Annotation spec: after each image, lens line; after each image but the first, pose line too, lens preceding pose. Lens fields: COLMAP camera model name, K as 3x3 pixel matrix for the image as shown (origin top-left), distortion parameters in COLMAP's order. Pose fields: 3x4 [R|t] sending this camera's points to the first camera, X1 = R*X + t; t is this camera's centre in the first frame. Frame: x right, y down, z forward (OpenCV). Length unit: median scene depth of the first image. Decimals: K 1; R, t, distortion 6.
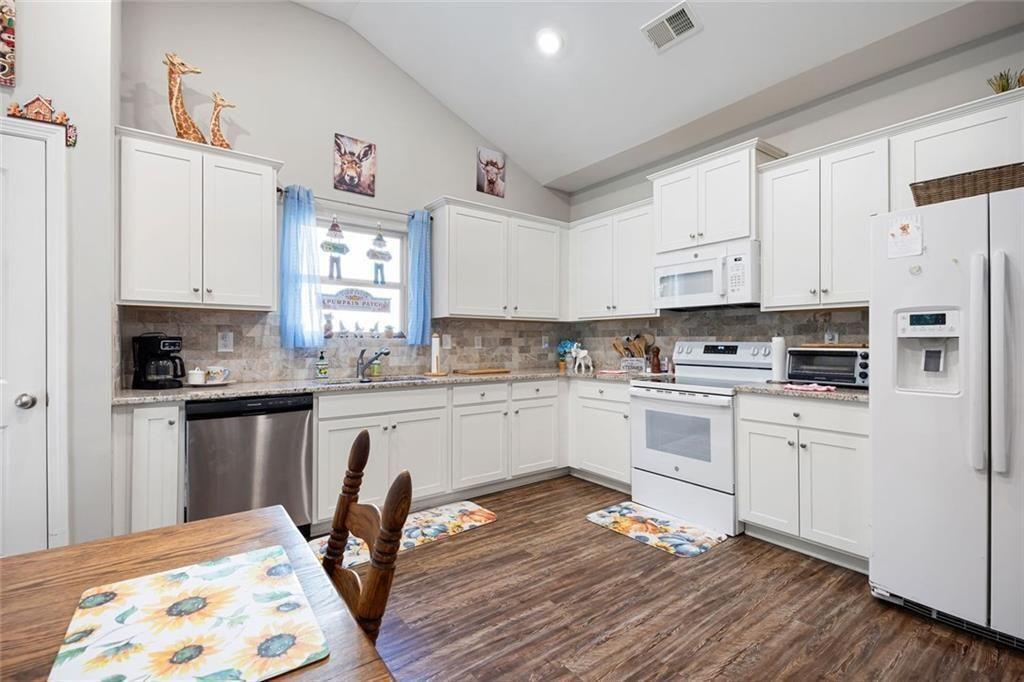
lens RADIAL K [[460.4, 0, 511.1], [0, 460.4, 340.8], [0, 0, 1]] dist [-0.018352, 0.002749]
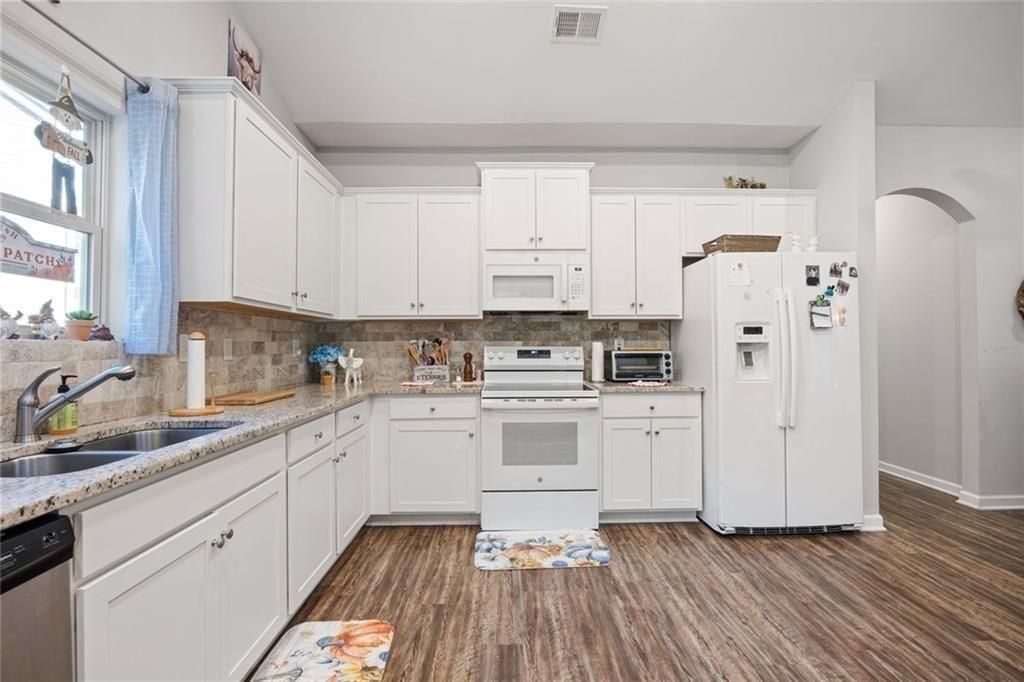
lens RADIAL K [[460.4, 0, 513.4], [0, 460.4, 340.5], [0, 0, 1]] dist [-0.018352, 0.002749]
pose [[0.568840, 0.007079, 0.822418, -0.454770], [0.002741, 0.999941, -0.010503, -0.000488], [-0.822444, 0.008229, 0.568787, 0.493531]]
